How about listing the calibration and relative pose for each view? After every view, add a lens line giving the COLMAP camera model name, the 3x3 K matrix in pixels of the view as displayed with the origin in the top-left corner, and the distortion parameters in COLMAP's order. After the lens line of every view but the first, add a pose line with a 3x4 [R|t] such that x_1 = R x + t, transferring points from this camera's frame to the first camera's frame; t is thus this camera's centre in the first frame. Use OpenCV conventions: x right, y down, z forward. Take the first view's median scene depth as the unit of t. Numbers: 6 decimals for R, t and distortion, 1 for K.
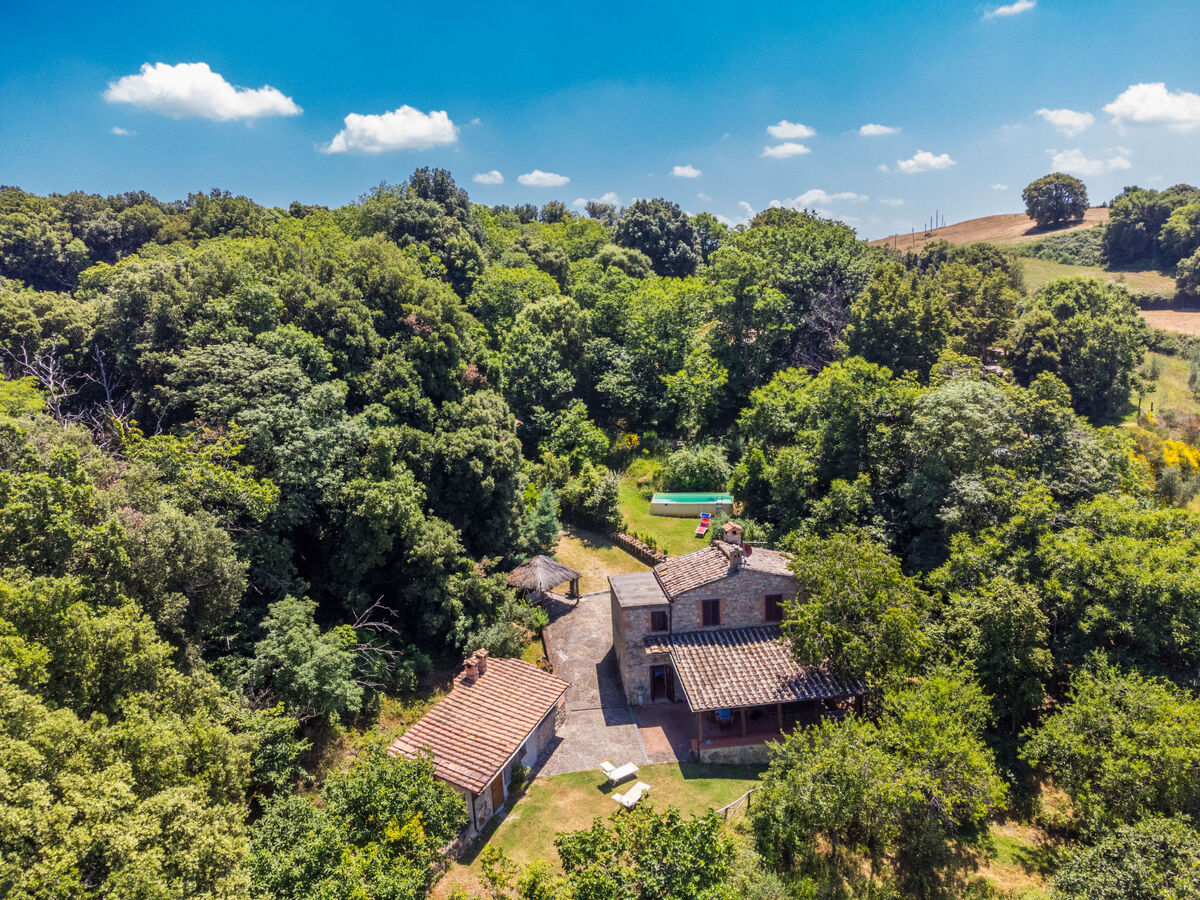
lens RADIAL K [[893.0, 0, 597.1], [0, 893.0, 446.4], [0, 0, 1]] dist [0.047738, -0.021141]
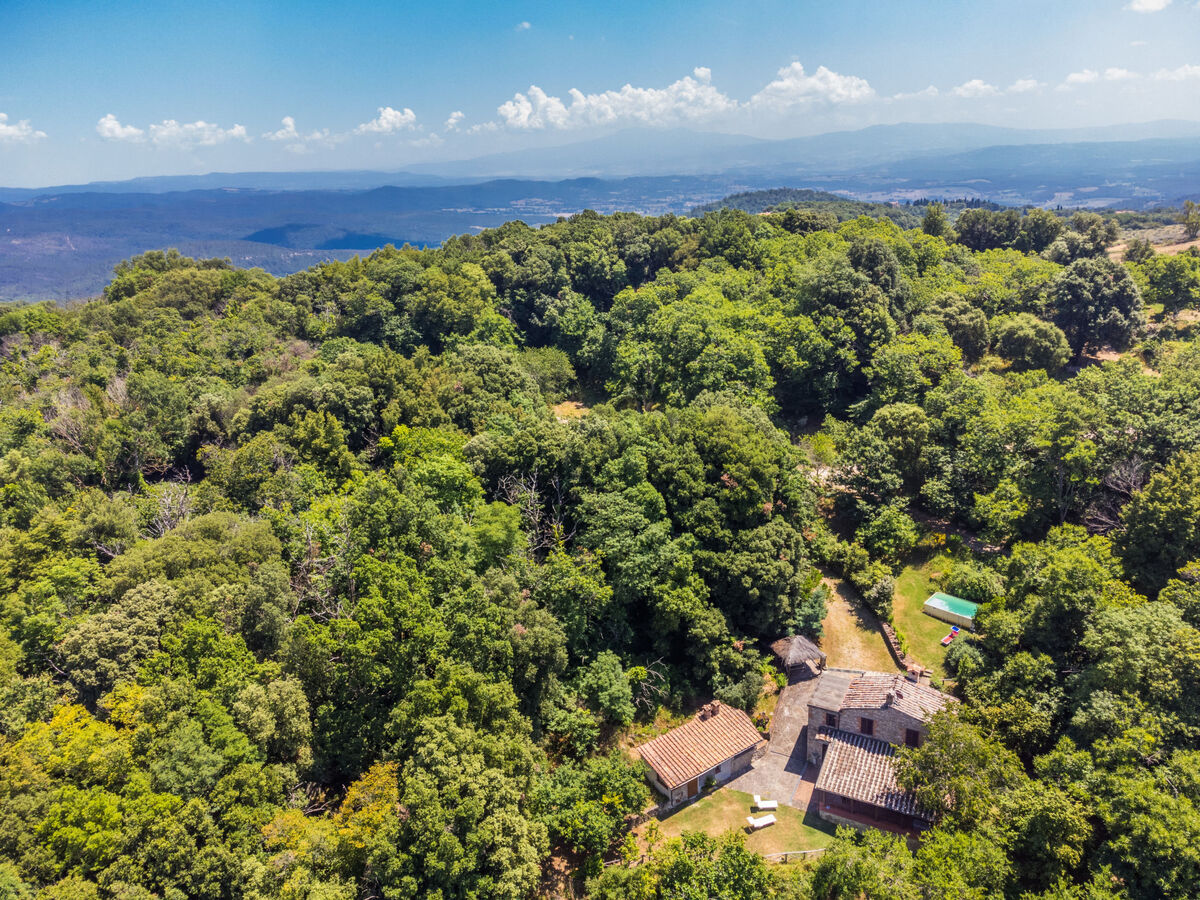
lens RADIAL K [[893.0, 0, 595.0], [0, 893.0, 452.6], [0, 0, 1]] dist [0.047738, -0.021141]
pose [[0.821618, 0.184703, -0.539285, 0.449827], [-0.102224, 0.978455, 0.179376, -0.452109], [0.560797, -0.092251, 0.822798, -0.416546]]
